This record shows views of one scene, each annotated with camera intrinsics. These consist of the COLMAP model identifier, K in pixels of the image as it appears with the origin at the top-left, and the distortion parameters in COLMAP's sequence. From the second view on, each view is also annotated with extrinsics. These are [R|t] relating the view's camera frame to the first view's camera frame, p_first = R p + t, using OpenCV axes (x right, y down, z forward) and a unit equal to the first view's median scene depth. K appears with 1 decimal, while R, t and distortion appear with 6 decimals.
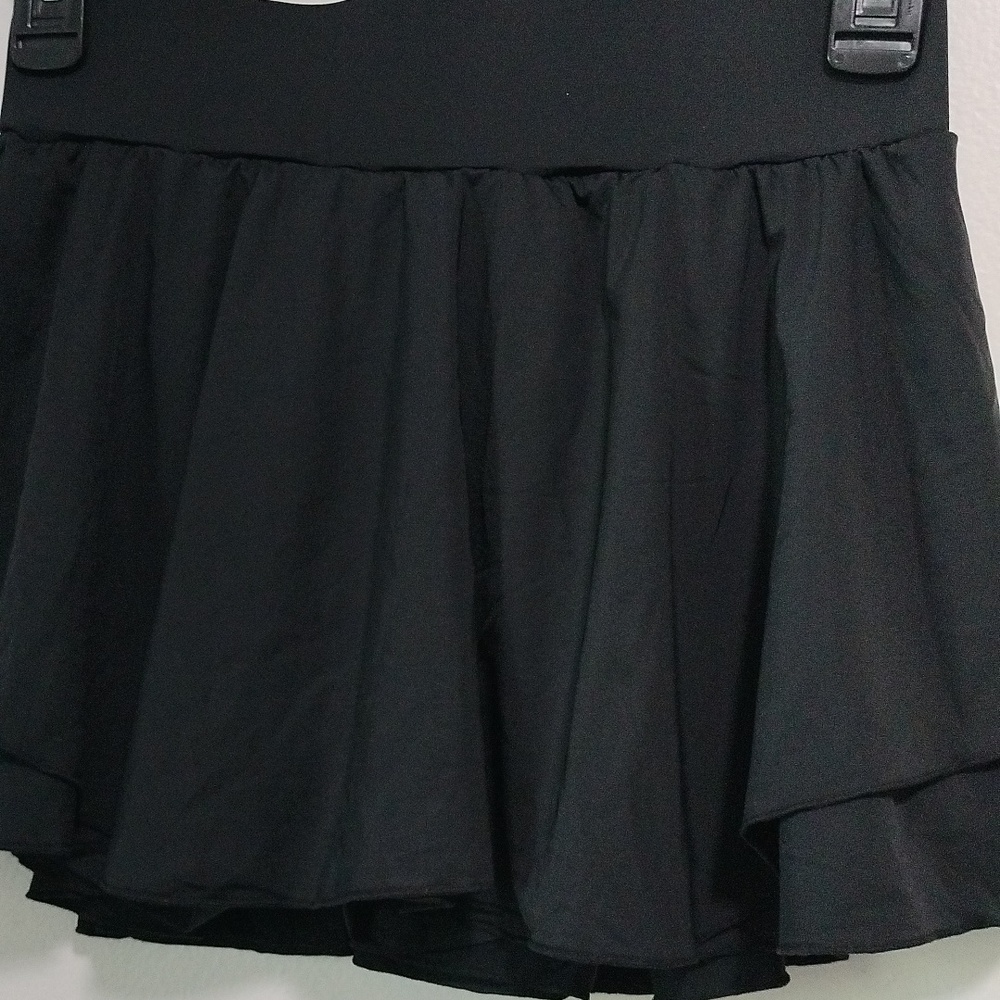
lens RADIAL K [[1660.7, 0, 536.6], [0, 1660.7, 504.2], [0, 0, 1]] dist [0.146784, -0.286477]
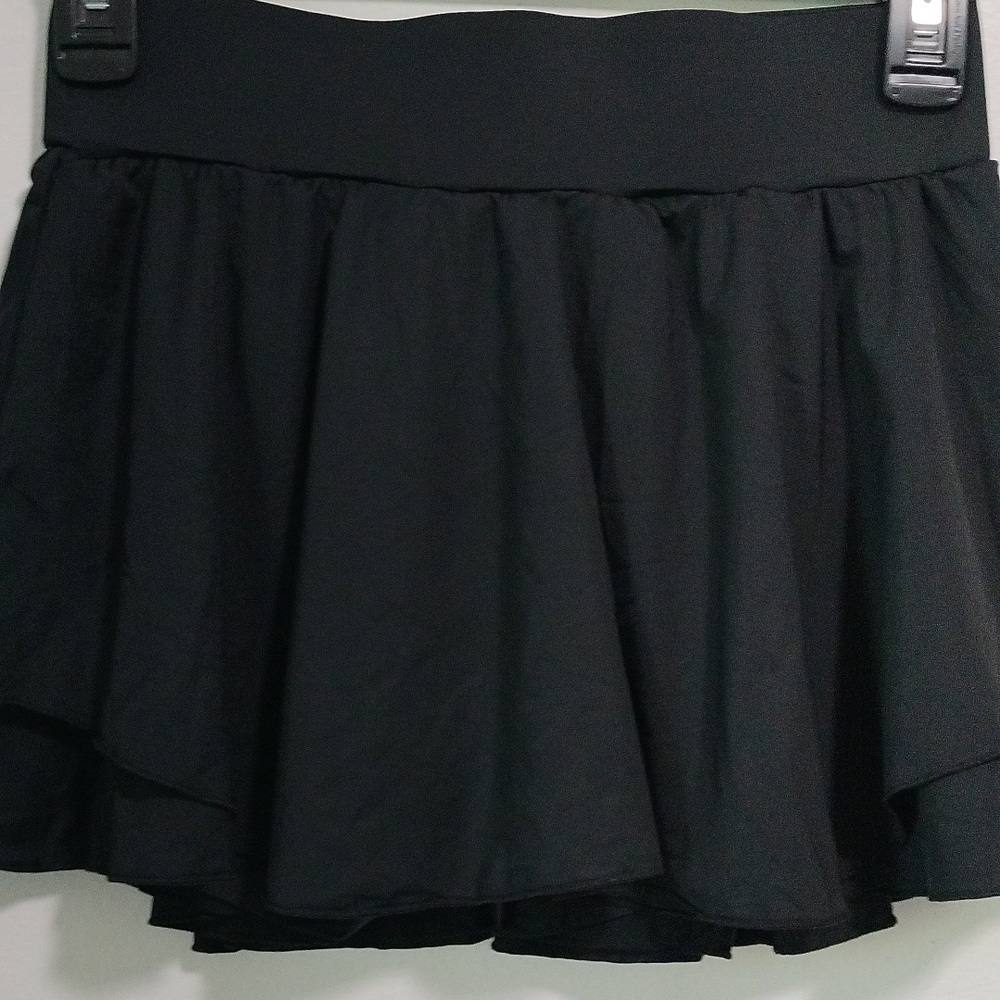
lens RADIAL K [[1660.7, 0, 536.6], [0, 1660.7, 504.2], [0, 0, 1]] dist [0.146784, -0.286477]
pose [[0.961752, -0.057430, 0.267834, -0.349785], [0.040742, 0.996890, 0.067456, -0.077145], [-0.270875, -0.053964, 0.961101, -0.011681]]
